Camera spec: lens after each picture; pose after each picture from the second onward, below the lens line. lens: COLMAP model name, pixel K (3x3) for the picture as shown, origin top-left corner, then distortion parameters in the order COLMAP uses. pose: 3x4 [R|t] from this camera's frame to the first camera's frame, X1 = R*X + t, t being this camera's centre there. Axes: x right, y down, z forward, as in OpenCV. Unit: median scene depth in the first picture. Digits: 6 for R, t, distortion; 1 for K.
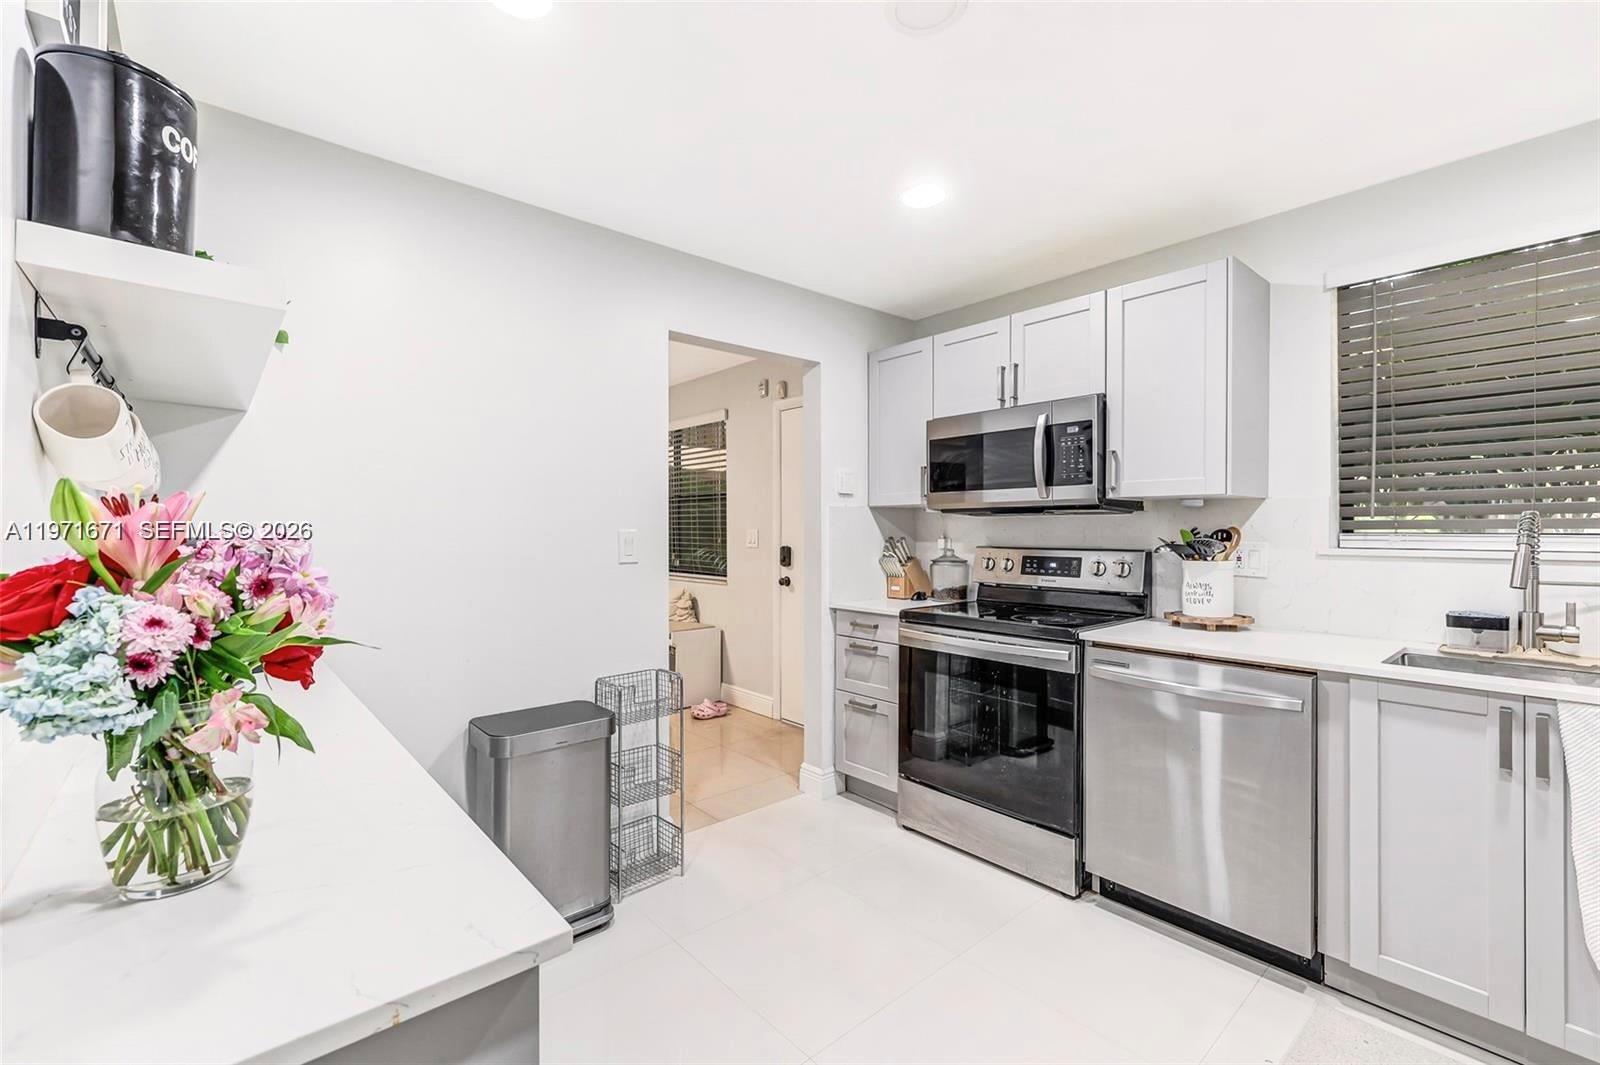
lens RADIAL K [[671.4, 0, 783.6], [0, 671.4, 529.1], [0, 0, 1]] dist [0.000440, 0.000807]
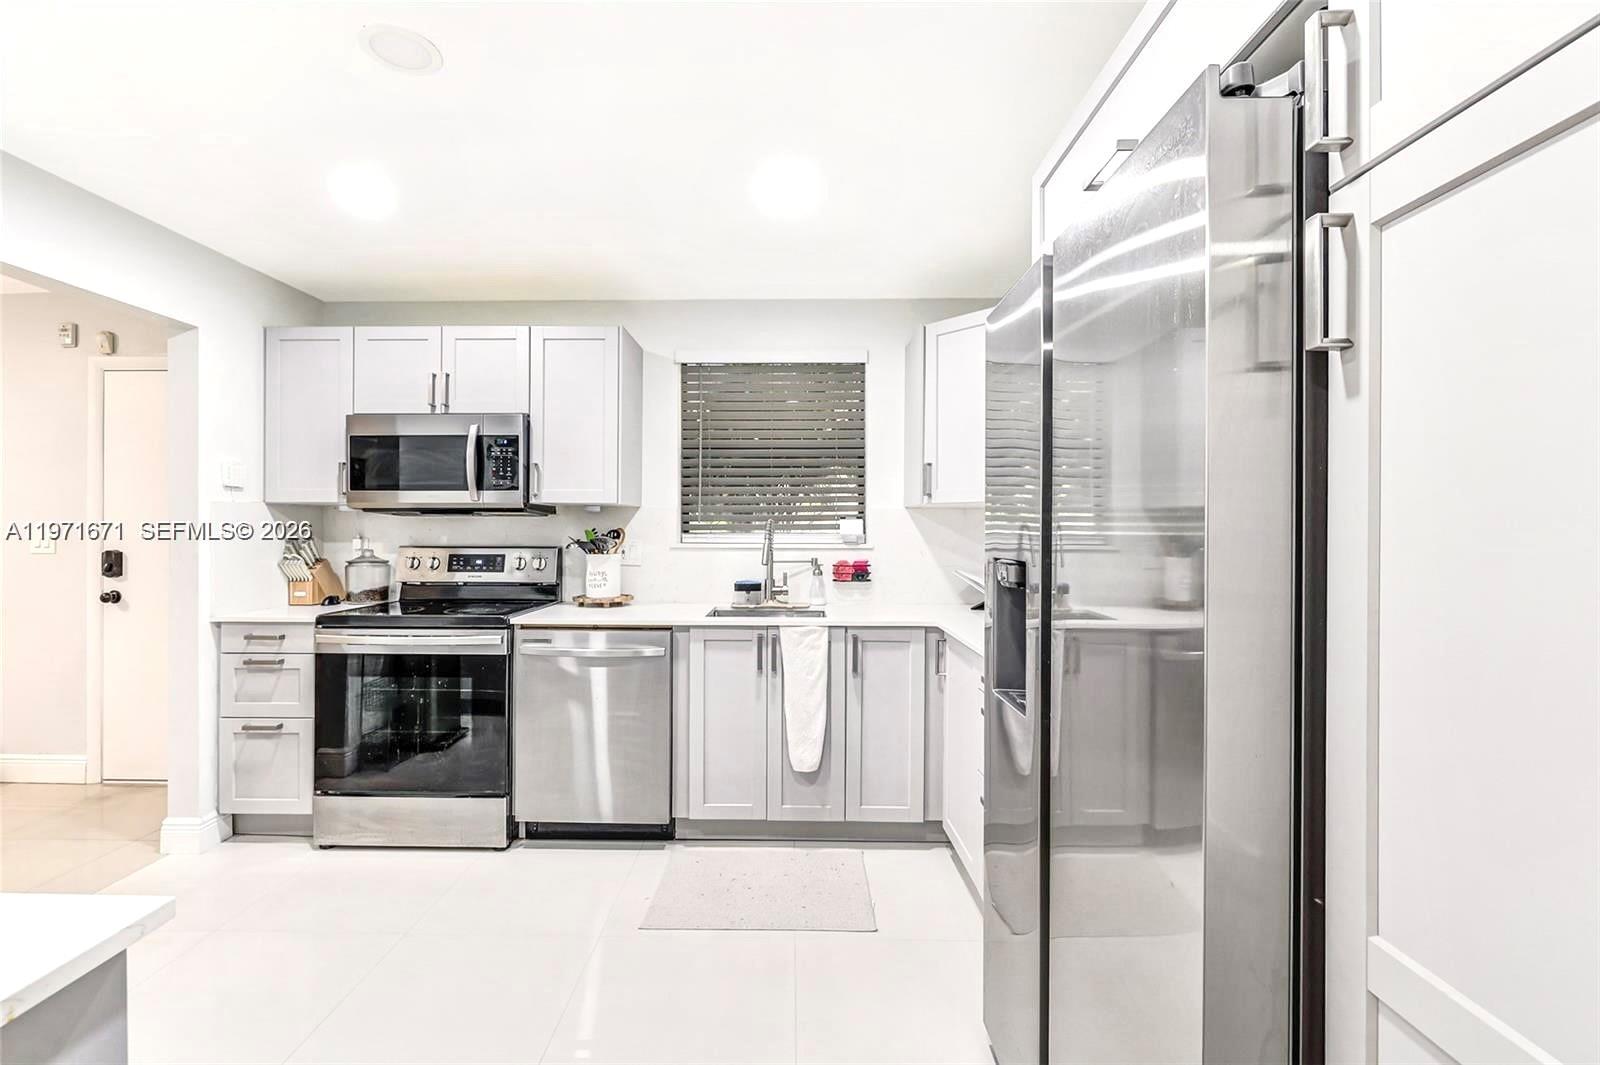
lens RADIAL K [[671.4, 0, 792.6], [0, 671.4, 532.6], [0, 0, 1]] dist [0.000440, 0.000807]
pose [[0.642515, 0.000347, 0.766273, -0.120781], [-0.003001, 0.999993, 0.002063, 0.001856], [-0.766267, -0.003625, 0.642512, -0.106148]]
